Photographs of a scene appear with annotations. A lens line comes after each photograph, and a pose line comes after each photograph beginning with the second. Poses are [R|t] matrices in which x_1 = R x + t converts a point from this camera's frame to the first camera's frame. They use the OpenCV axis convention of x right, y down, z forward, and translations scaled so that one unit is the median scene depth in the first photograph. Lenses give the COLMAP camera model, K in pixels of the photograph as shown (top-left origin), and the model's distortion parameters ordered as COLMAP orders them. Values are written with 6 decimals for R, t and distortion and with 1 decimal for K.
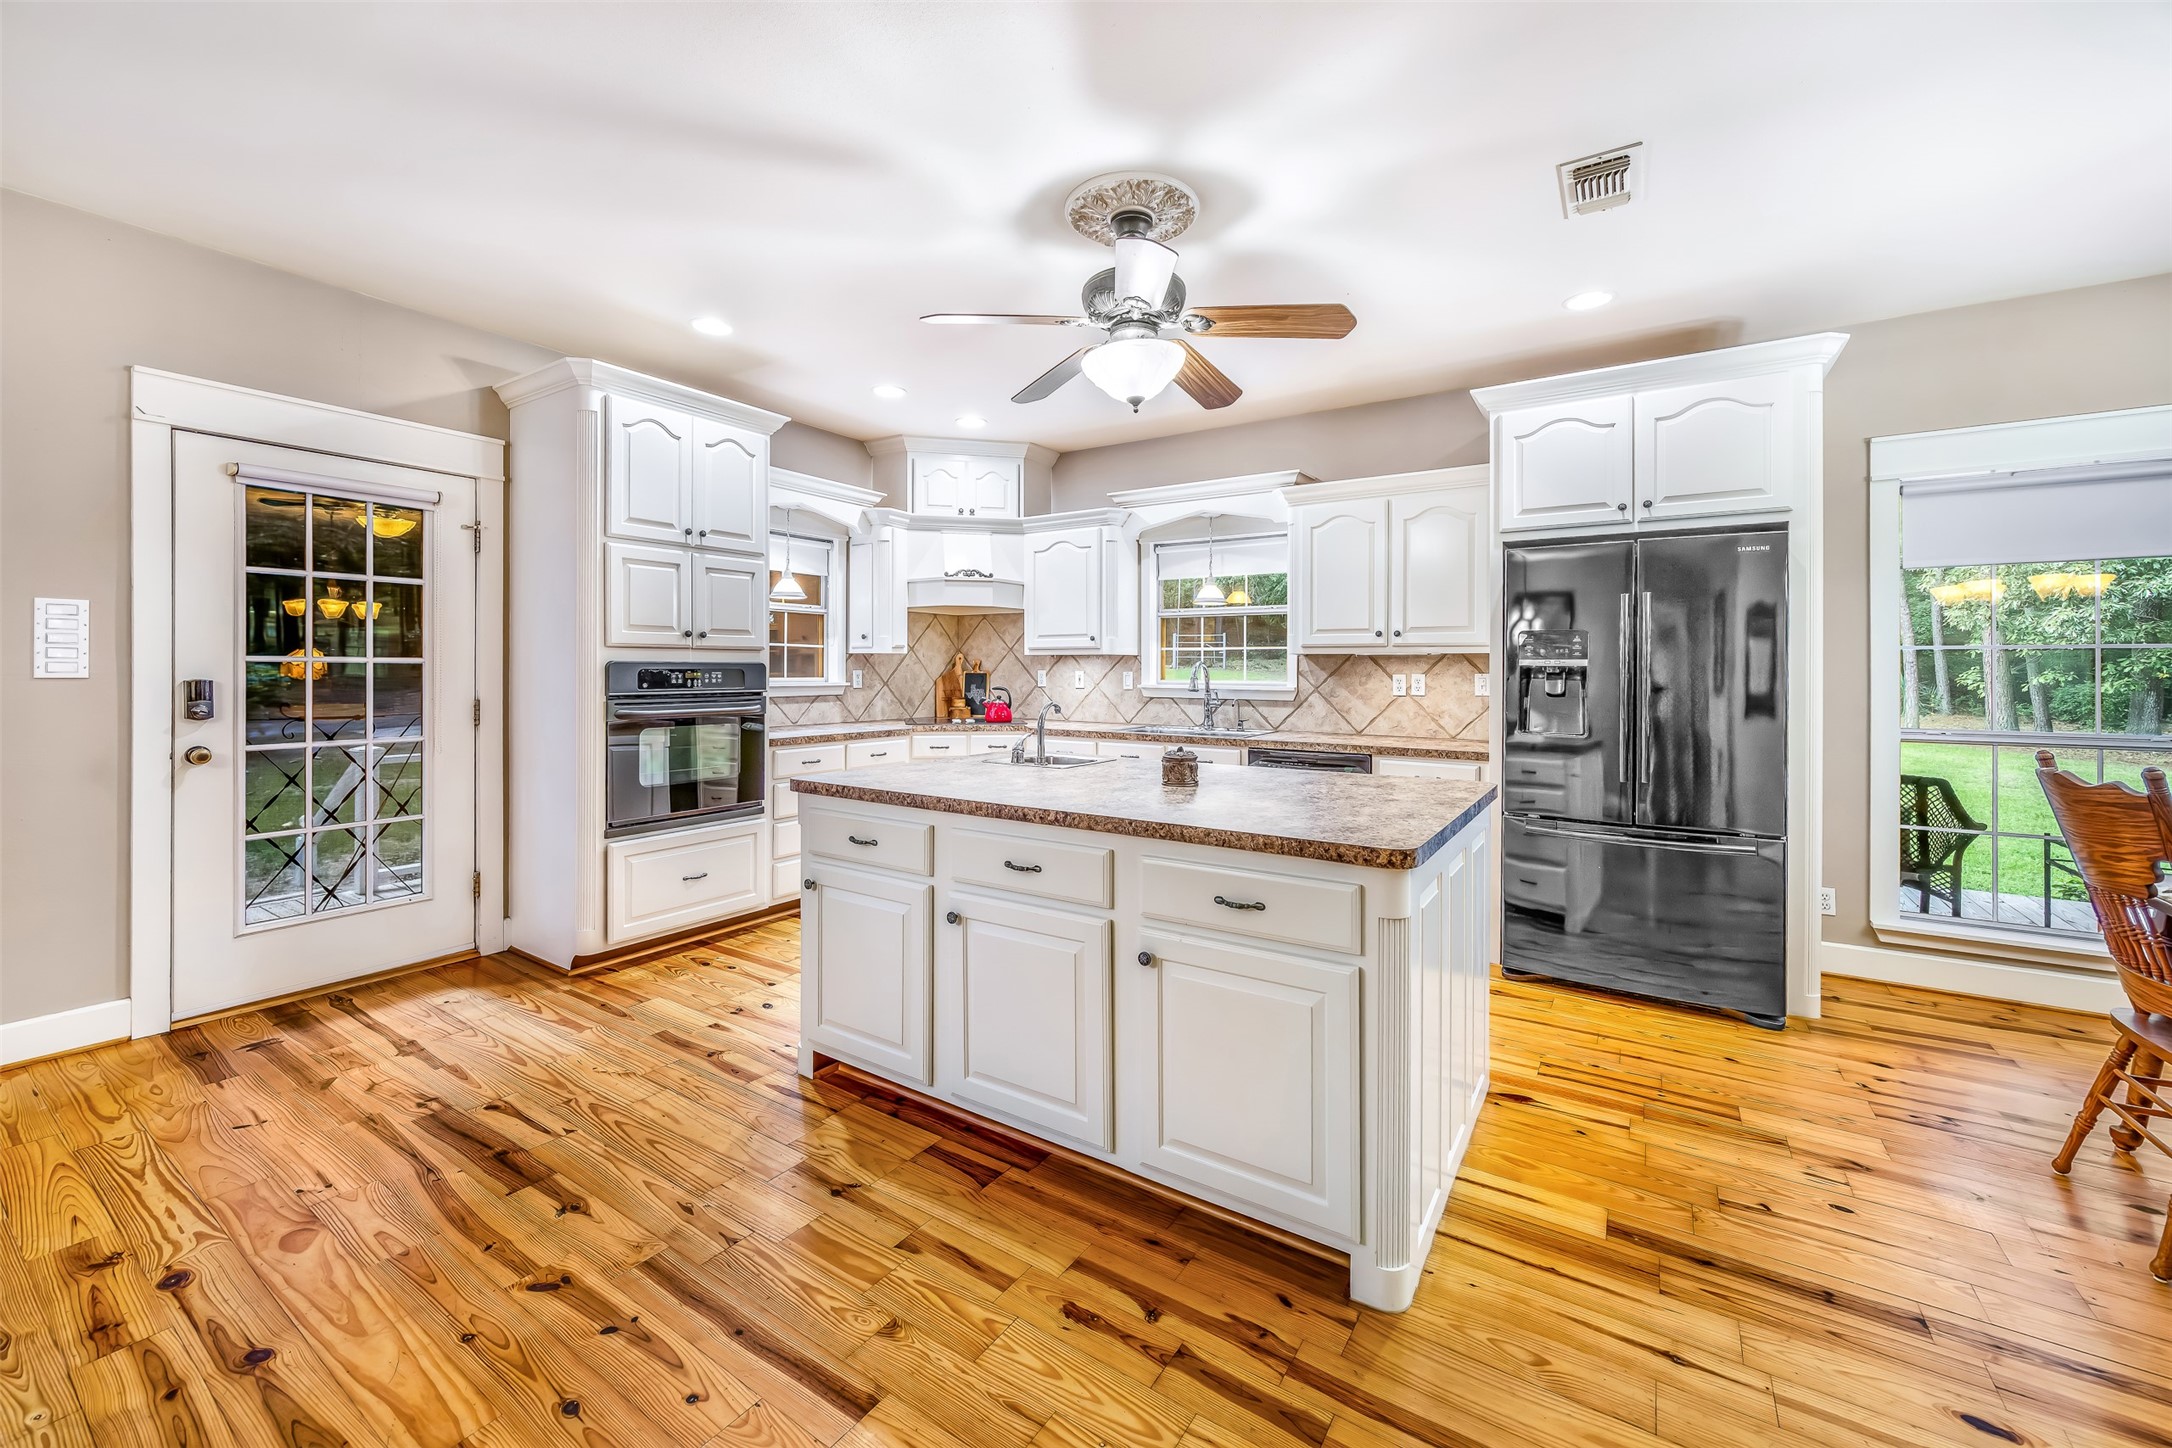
lens RADIAL K [[855.4, 0, 1060.3], [0, 855.4, 667.6], [0, 0, 1]] dist [-0.003217, -0.000267]
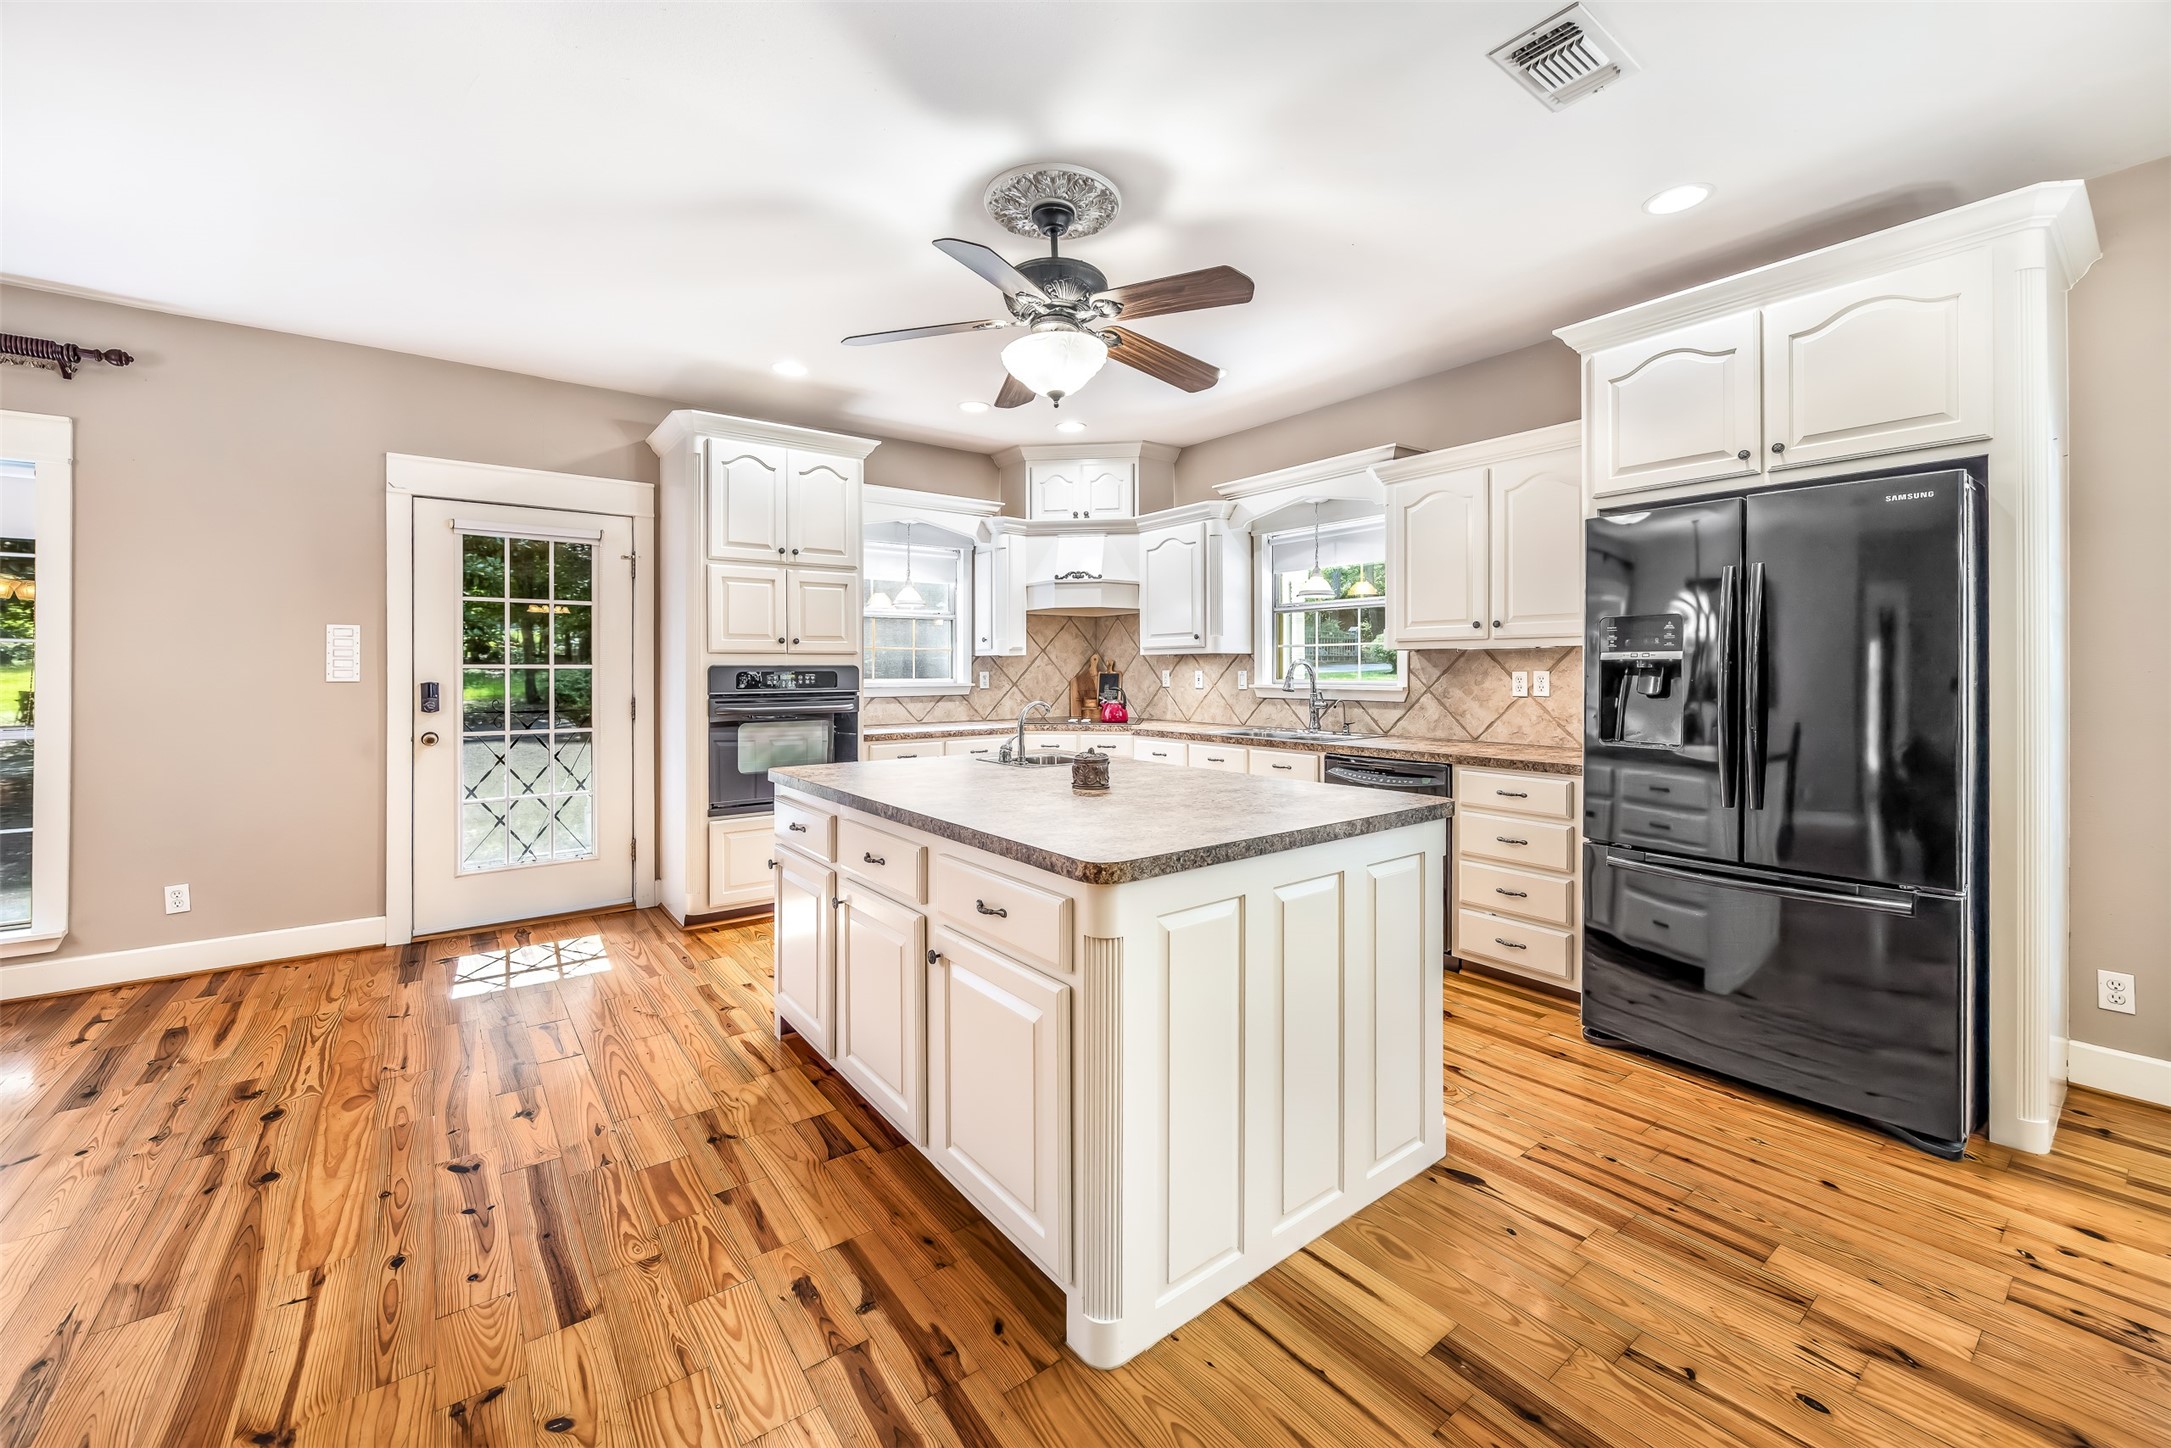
lens RADIAL K [[856.5, 0, 1091.6], [0, 856.5, 666.0], [0, 0, 1]] dist [-0.002075, -0.000215]
pose [[0.943335, -0.009829, -0.331696, 0.380308], [0.008755, 0.999950, -0.004730, 0.003620], [0.331726, 0.001558, 0.943374, 0.071409]]
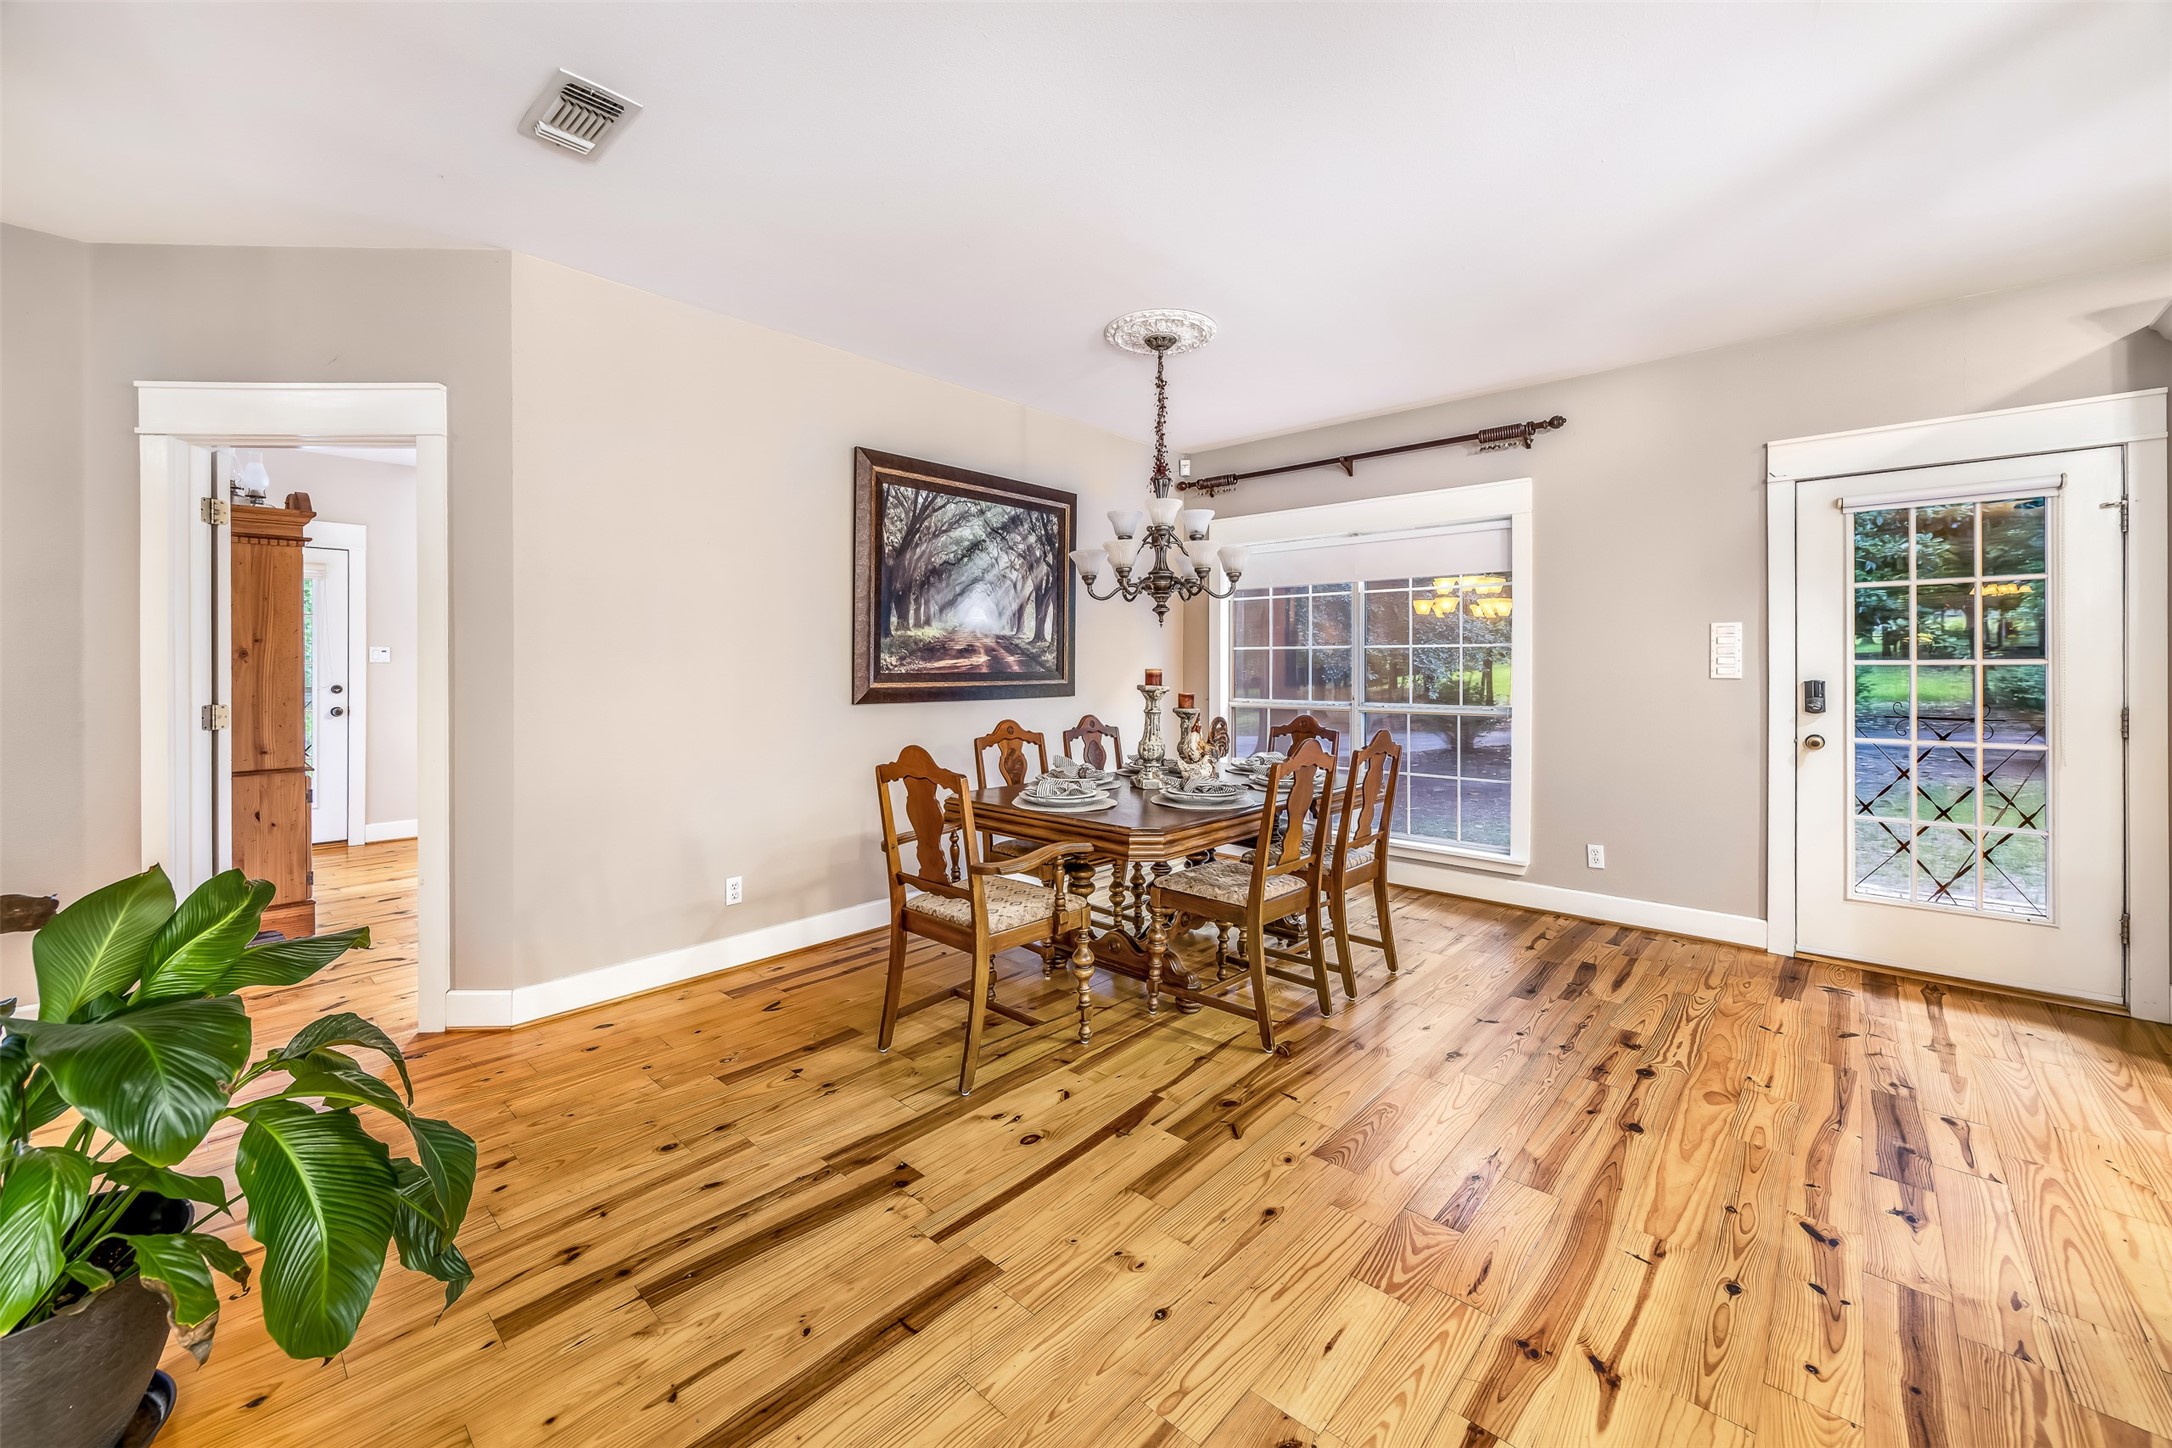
lens RADIAL K [[855.4, 0, 1060.3], [0, 855.4, 667.6], [0, 0, 1]] dist [-0.003217, -0.000267]
pose [[-0.176987, -0.007387, -0.984186, 0.361593], [0.001207, 0.999969, -0.007722, 0.003255], [0.984213, -0.002555, -0.176972, 0.133853]]
